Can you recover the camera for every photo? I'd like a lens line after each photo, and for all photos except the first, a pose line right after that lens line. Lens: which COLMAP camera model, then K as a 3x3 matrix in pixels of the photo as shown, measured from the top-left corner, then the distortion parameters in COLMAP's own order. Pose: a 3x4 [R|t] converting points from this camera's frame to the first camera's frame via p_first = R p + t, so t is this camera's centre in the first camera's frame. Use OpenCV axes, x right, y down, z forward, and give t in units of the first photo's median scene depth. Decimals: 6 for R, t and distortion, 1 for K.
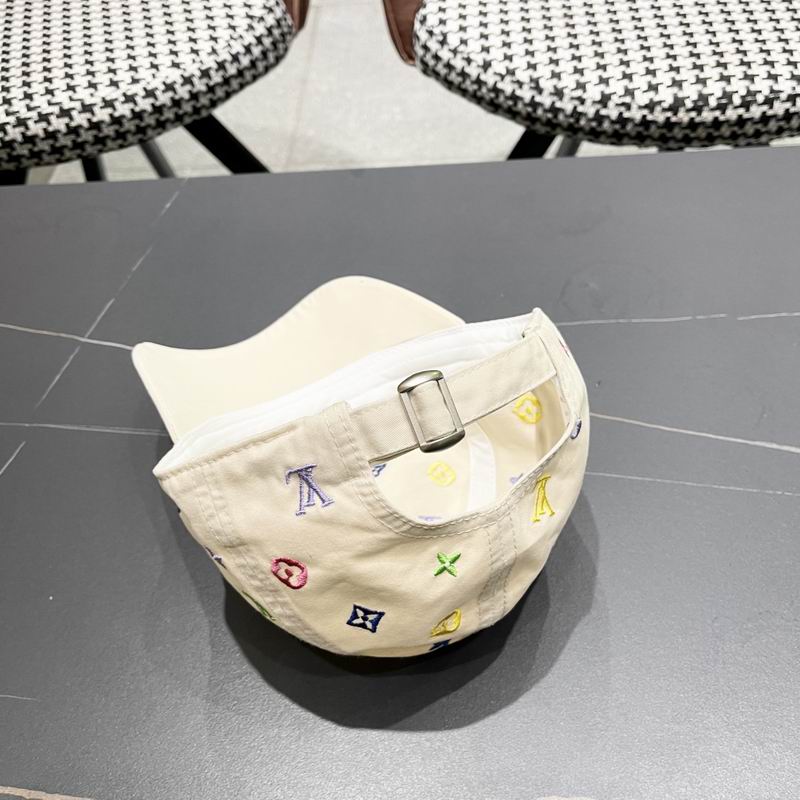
lens RADIAL K [[838.5, 0, 400.8], [0, 838.5, 411.9], [0, 0, 1]] dist [0.015491, 0.000000]
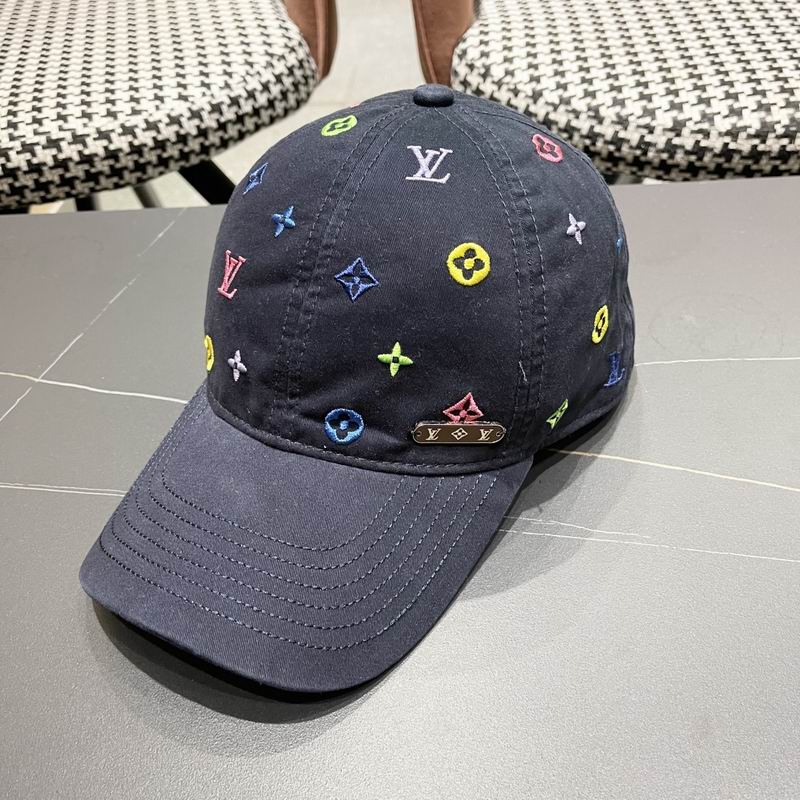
lens RADIAL K [[838.5, 0, 405.6], [0, 838.5, 418.3], [0, 0, 1]] dist [0.015491, 0.000000]
pose [[0.999819, 0.012035, -0.014705, -0.016921], [-0.013863, 0.991249, -0.131273, 0.036029], [0.012997, 0.131453, 0.991237, 0.175122]]
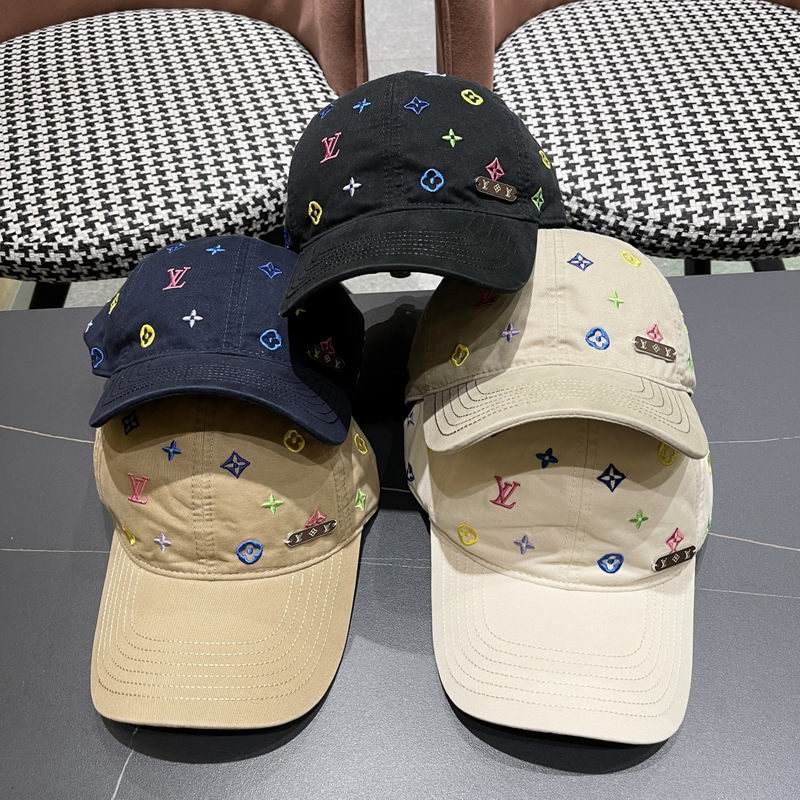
lens RADIAL K [[838.5, 0, 403.8], [0, 838.5, 408.3], [0, 0, 1]] dist [0.015491, 0.000000]
pose [[0.996825, -0.019202, 0.077278, -0.181945], [0.020221, 0.999718, -0.012424, -0.108000], [-0.077018, 0.013948, 0.996932, -0.078769]]
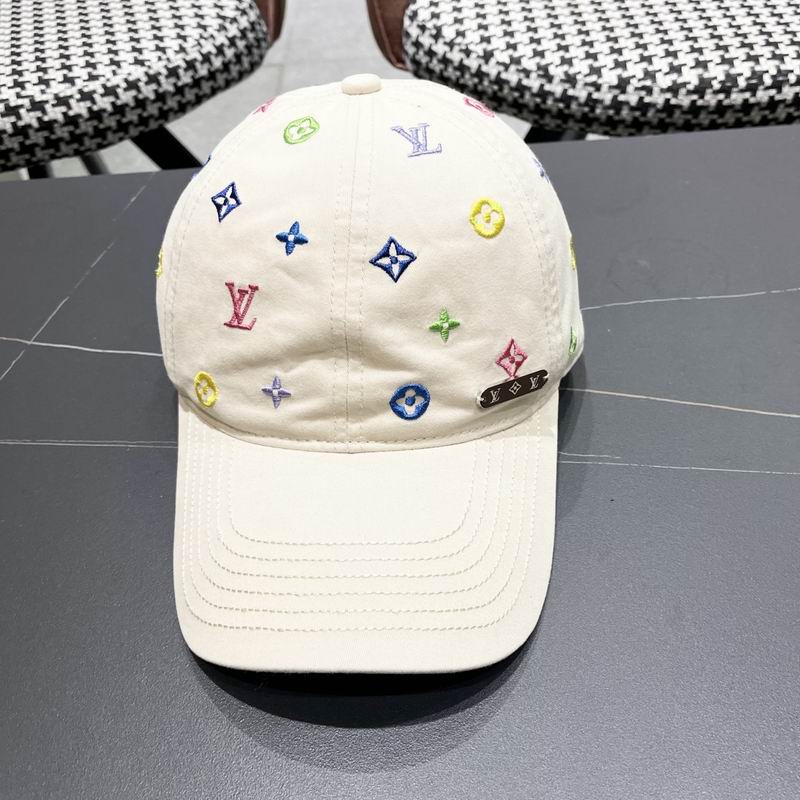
lens RADIAL K [[838.5, 0, 411.0], [0, 838.5, 416.3], [0, 0, 1]] dist [0.015491, 0.000000]
pose [[0.997813, -0.031898, 0.057896, -0.045281], [0.037122, 0.995110, -0.091527, 0.054785], [-0.054693, 0.093476, 0.994118, 0.136577]]
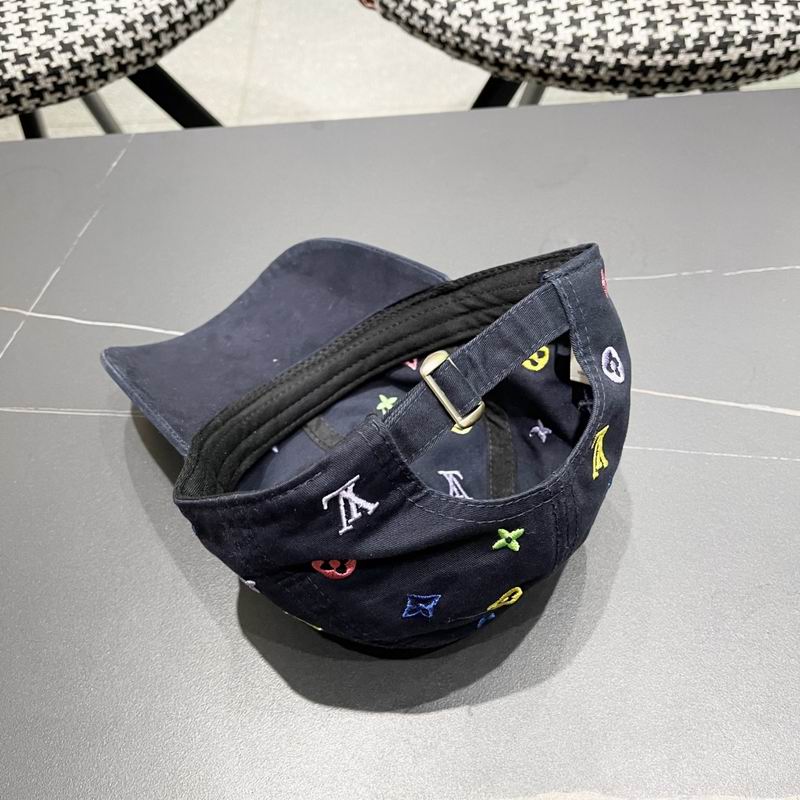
lens RADIAL K [[838.5, 0, 399.7], [0, 838.5, 406.3], [0, 0, 1]] dist [0.015491, 0.000000]
pose [[0.998596, -0.030340, 0.043421, -0.009489], [0.028253, 0.998452, 0.047910, -0.012430], [-0.044807, -0.046616, 0.997907, 0.040810]]
